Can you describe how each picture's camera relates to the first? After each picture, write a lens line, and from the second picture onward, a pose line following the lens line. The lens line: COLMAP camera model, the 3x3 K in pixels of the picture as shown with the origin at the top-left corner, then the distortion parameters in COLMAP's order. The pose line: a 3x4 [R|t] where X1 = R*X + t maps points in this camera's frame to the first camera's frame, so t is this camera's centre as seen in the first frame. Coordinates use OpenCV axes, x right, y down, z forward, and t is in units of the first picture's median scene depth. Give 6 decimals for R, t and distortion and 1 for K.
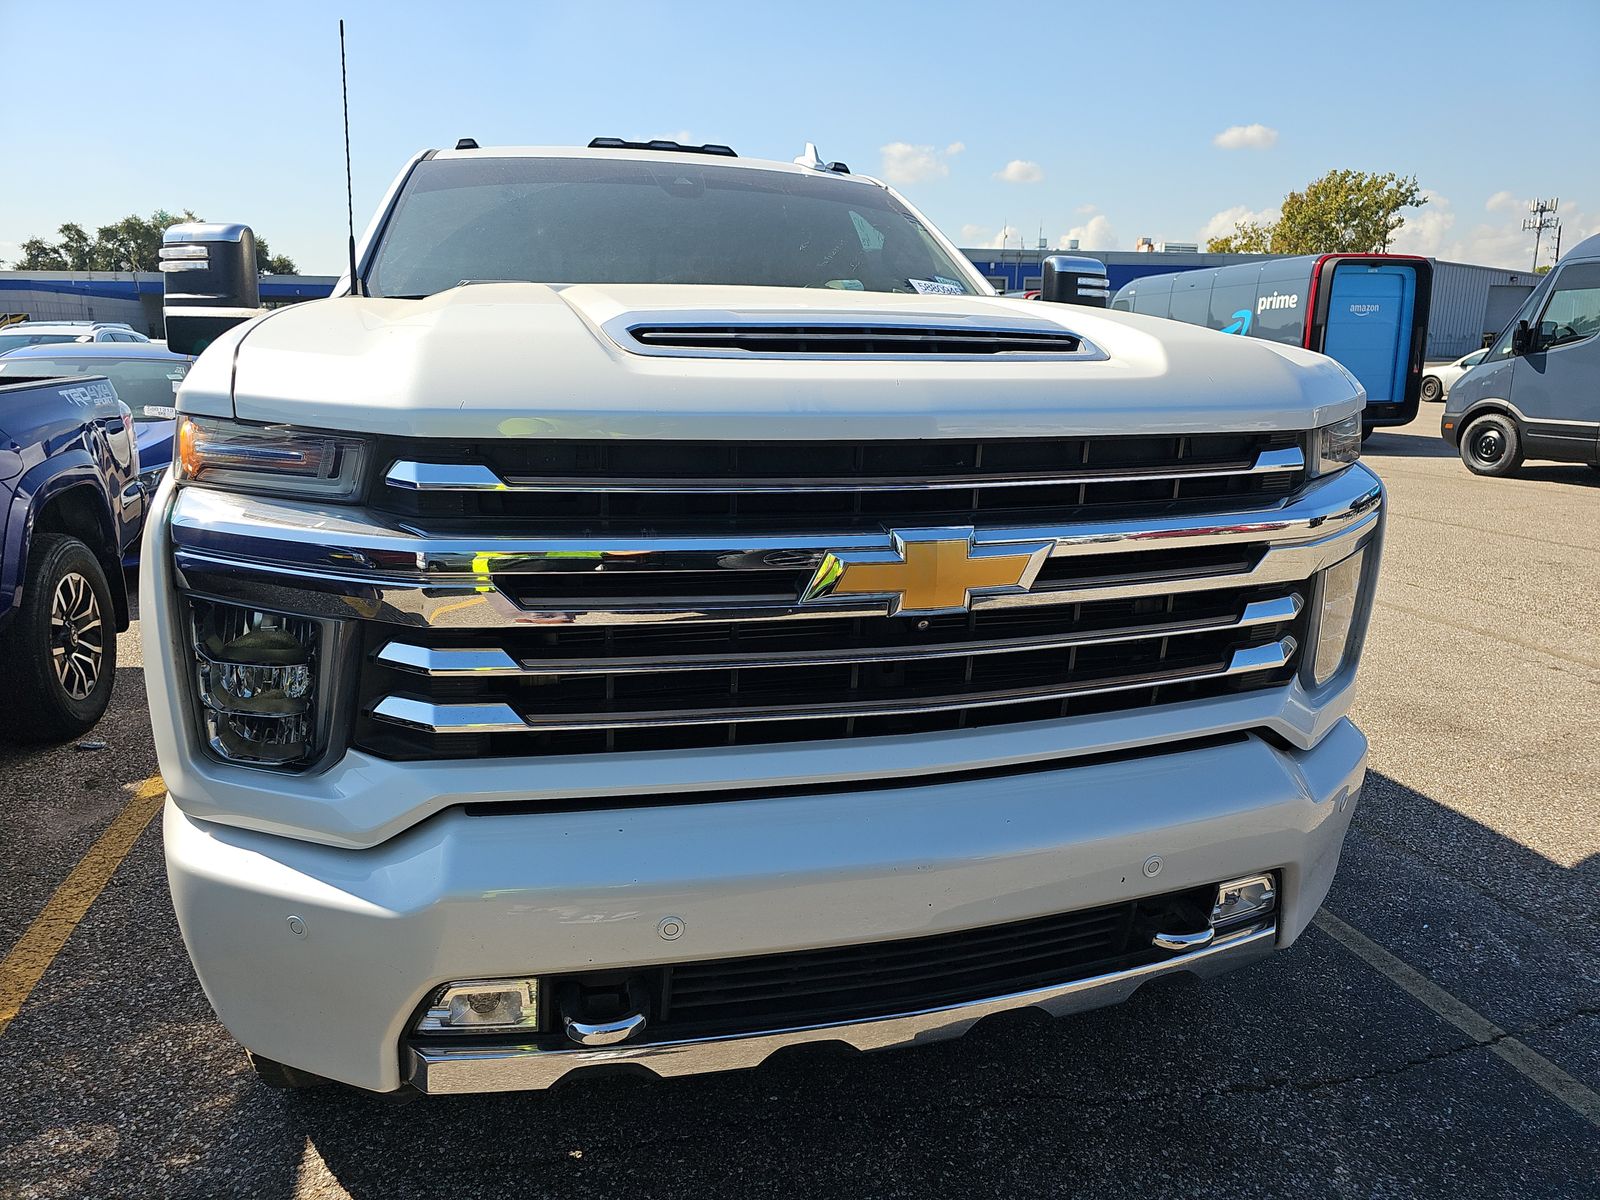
lens RADIAL K [[1074.8, 0, 827.9], [0, 1074.8, 590.0], [0, 0, 1]] dist [0.035612, -0.035362]
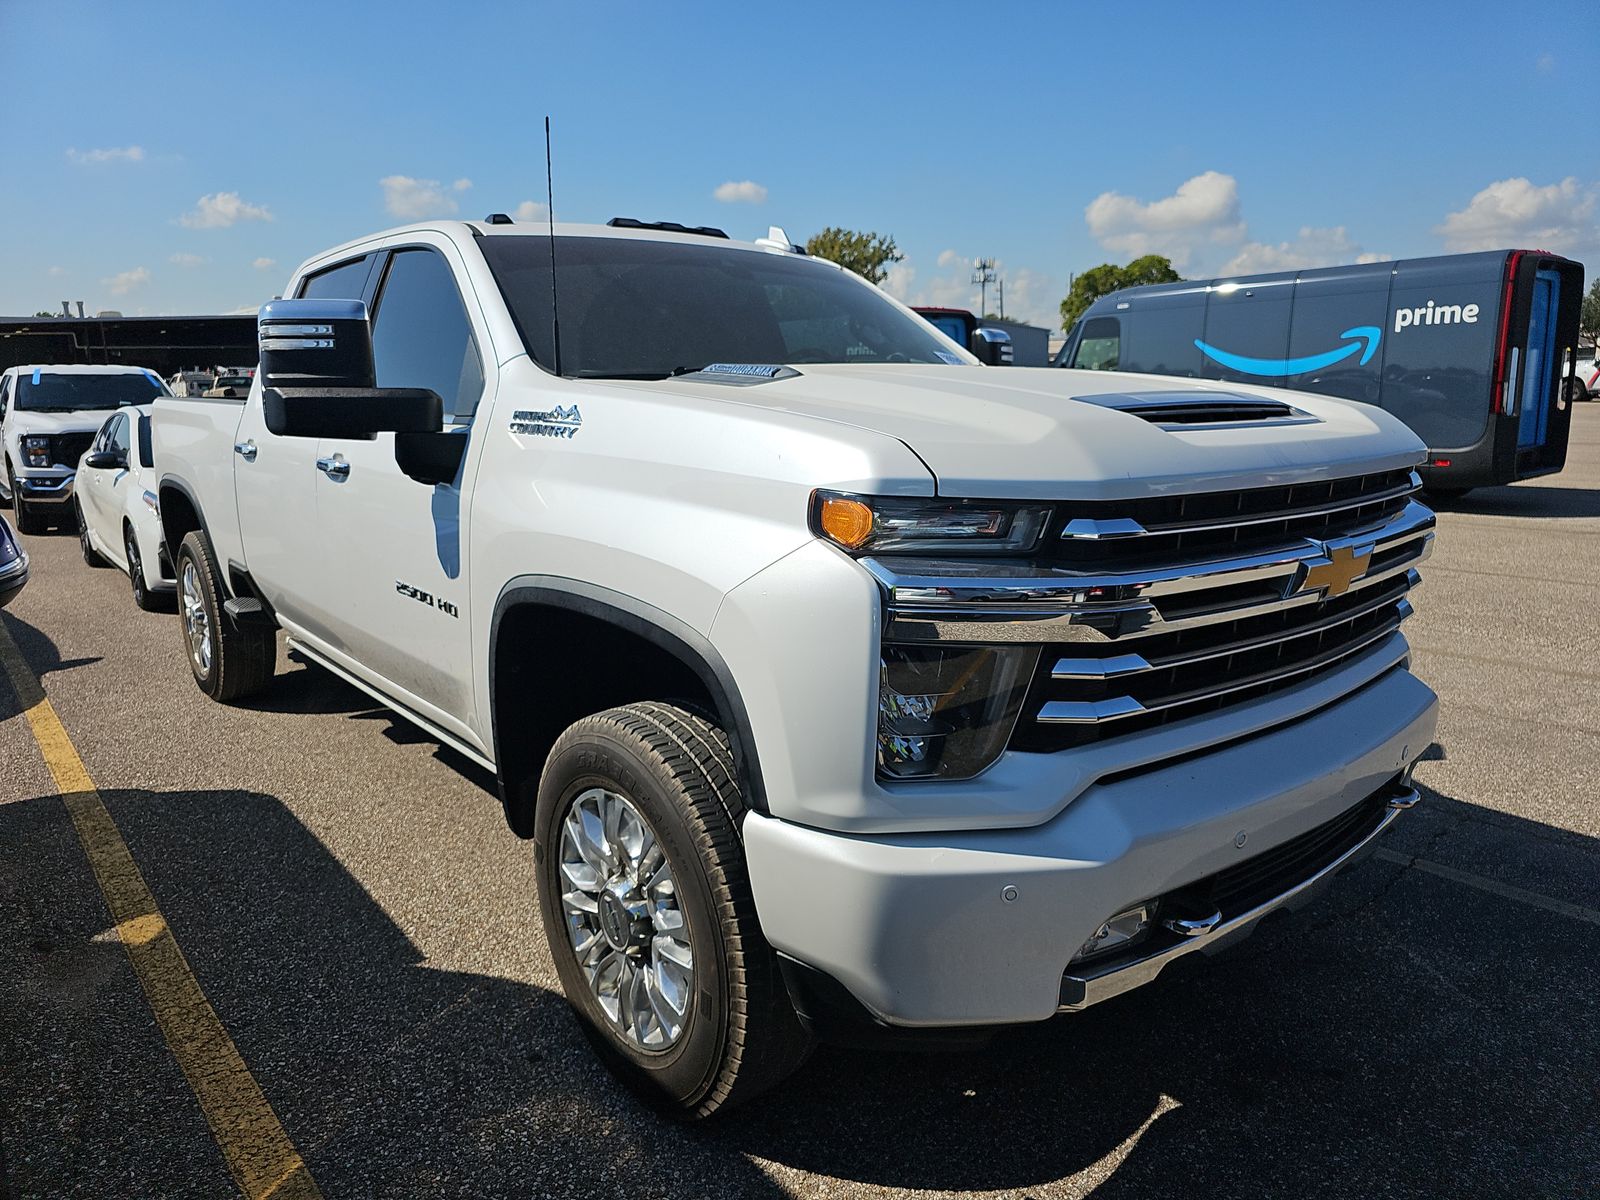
lens RADIAL K [[1082.9, 0, 800.0], [0, 1082.9, 600.0], [0, 0, 1]] dist [0.037753, -0.041865]
pose [[0.904334, -0.101079, 0.414684, -0.515320], [0.111305, 0.993786, -0.000497, -0.024280], [-0.412057, 0.046606, 0.909966, -0.027063]]
